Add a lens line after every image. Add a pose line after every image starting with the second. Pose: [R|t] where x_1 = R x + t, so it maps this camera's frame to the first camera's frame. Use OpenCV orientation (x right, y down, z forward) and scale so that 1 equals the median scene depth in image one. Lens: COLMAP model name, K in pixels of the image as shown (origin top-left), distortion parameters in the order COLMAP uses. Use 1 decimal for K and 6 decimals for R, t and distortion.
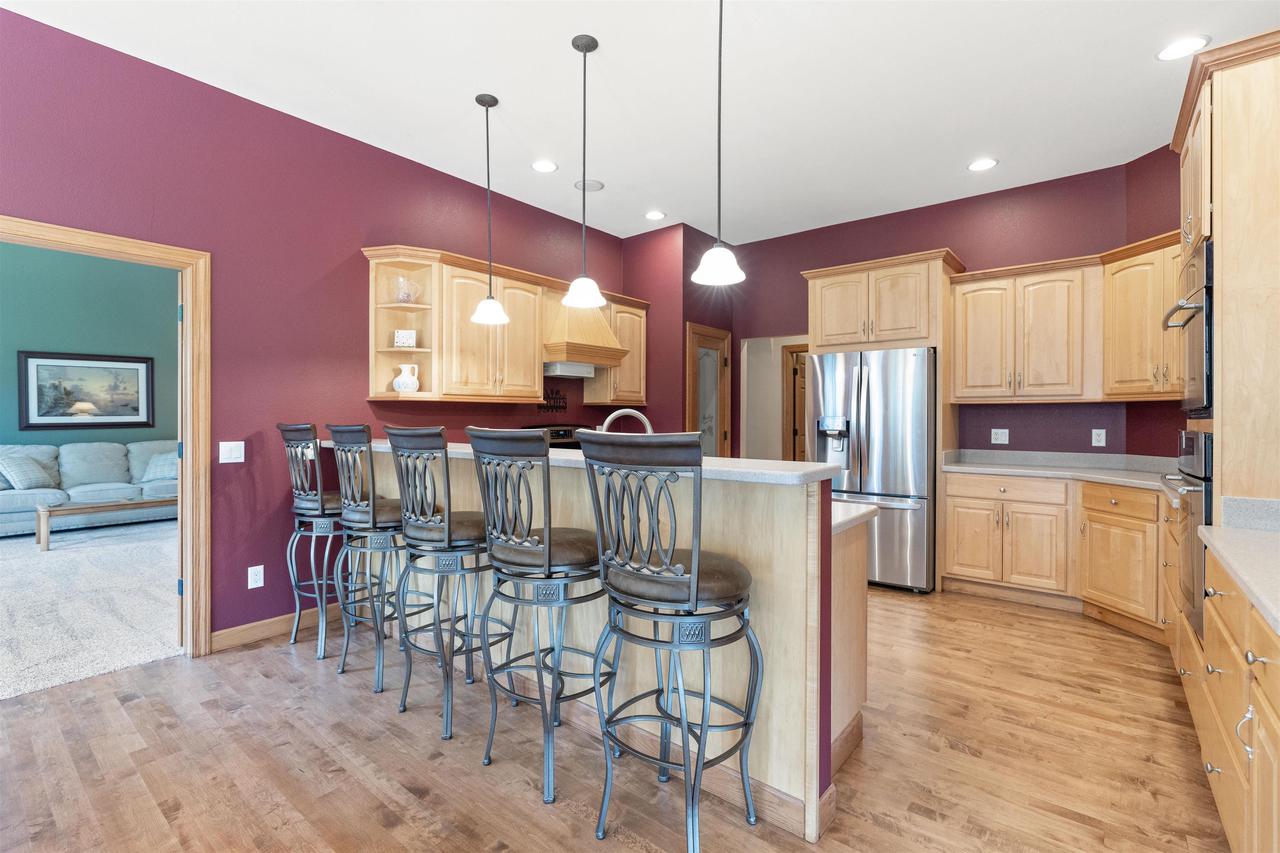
lens RADIAL K [[573.7, 0, 632.2], [0, 573.7, 416.3], [0, 0, 1]] dist [0.000284, 0.000105]
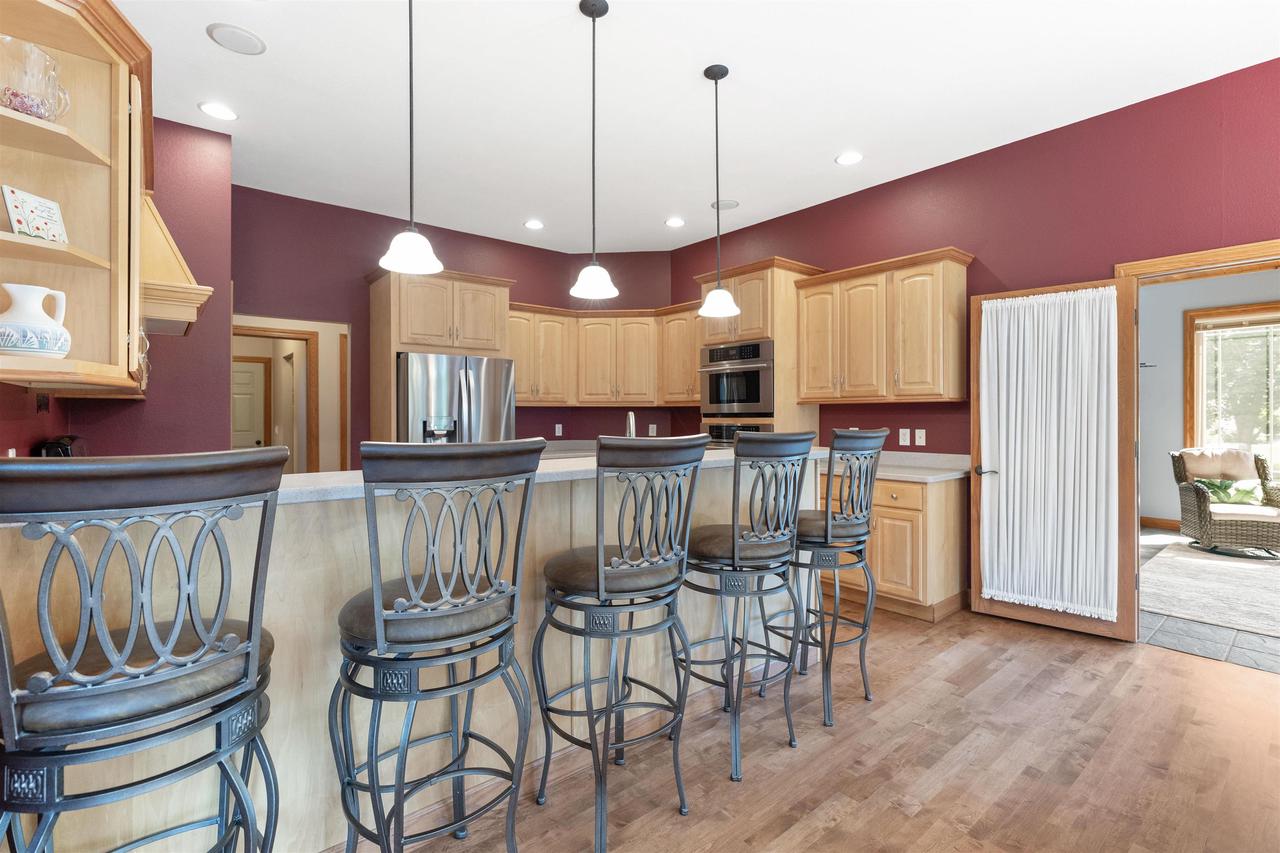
lens RADIAL K [[589.2, 0, 640.0], [0, 589.2, 413.8], [0, 0, 1]] dist [-0.000329, 0.000589]
pose [[0.188153, -0.002546, 0.982136, -0.897635], [0.006695, 0.999977, 0.001310, -0.008342], [-0.982117, 0.006329, 0.188166, 0.696025]]
